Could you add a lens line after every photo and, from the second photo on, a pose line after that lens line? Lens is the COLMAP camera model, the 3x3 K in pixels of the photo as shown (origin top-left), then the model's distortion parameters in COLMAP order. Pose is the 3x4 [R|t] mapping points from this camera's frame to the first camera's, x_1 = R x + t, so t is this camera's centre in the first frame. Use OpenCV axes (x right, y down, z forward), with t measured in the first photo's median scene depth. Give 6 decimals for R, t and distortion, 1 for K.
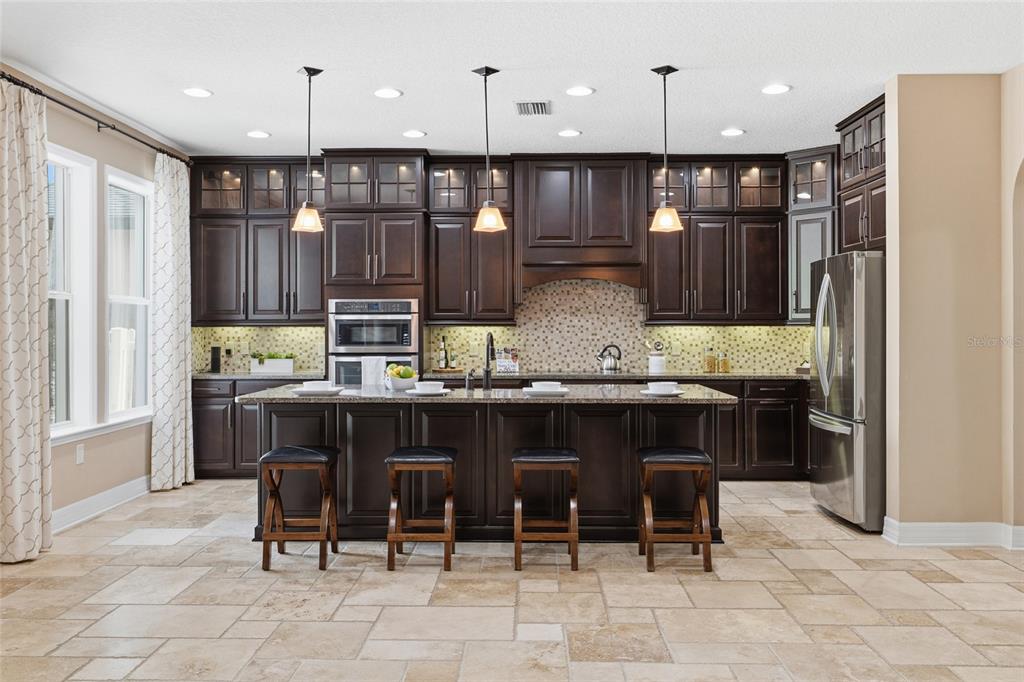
lens RADIAL K [[801.2, 0, 503.0], [0, 801.2, 330.9], [0, 0, 1]] dist [0.005820, -0.010960]
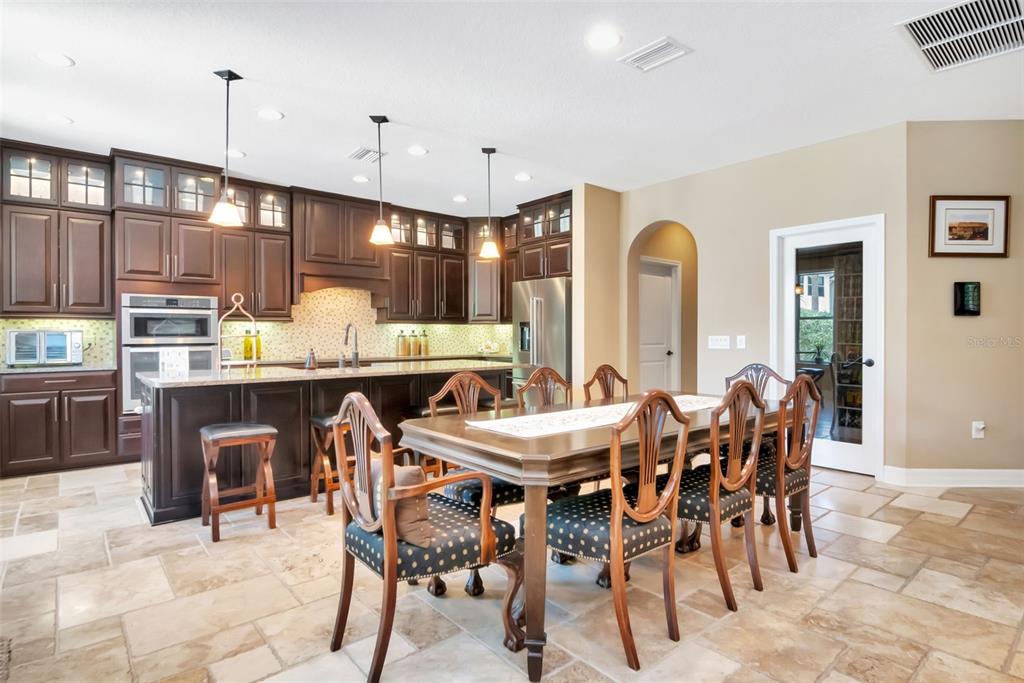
lens RADIAL K [[524.9, 0, 513.7], [0, 524.9, 341.1], [0, 0, 1]] dist [-0.013397, -0.000731]
pose [[0.745910, -0.008078, 0.665998, -0.290377], [0.001647, 0.999946, 0.010285, 0.017090], [-0.666045, -0.006575, 0.745883, 0.152771]]
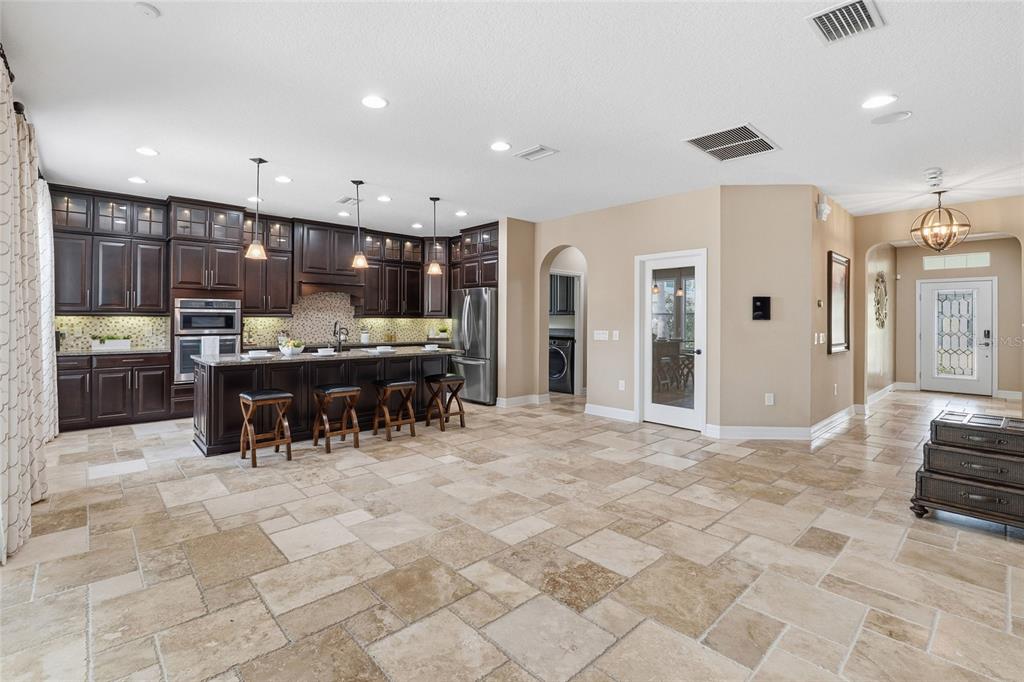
lens RADIAL K [[457.1, 0, 466.2], [0, 457.1, 315.9], [0, 0, 1]] dist [-0.012813, -0.000092]
pose [[0.756070, 0.009613, 0.654420, -0.361664], [-0.004241, 0.999943, -0.009789, -0.000640], [-0.654477, 0.004626, 0.756068, 0.013930]]
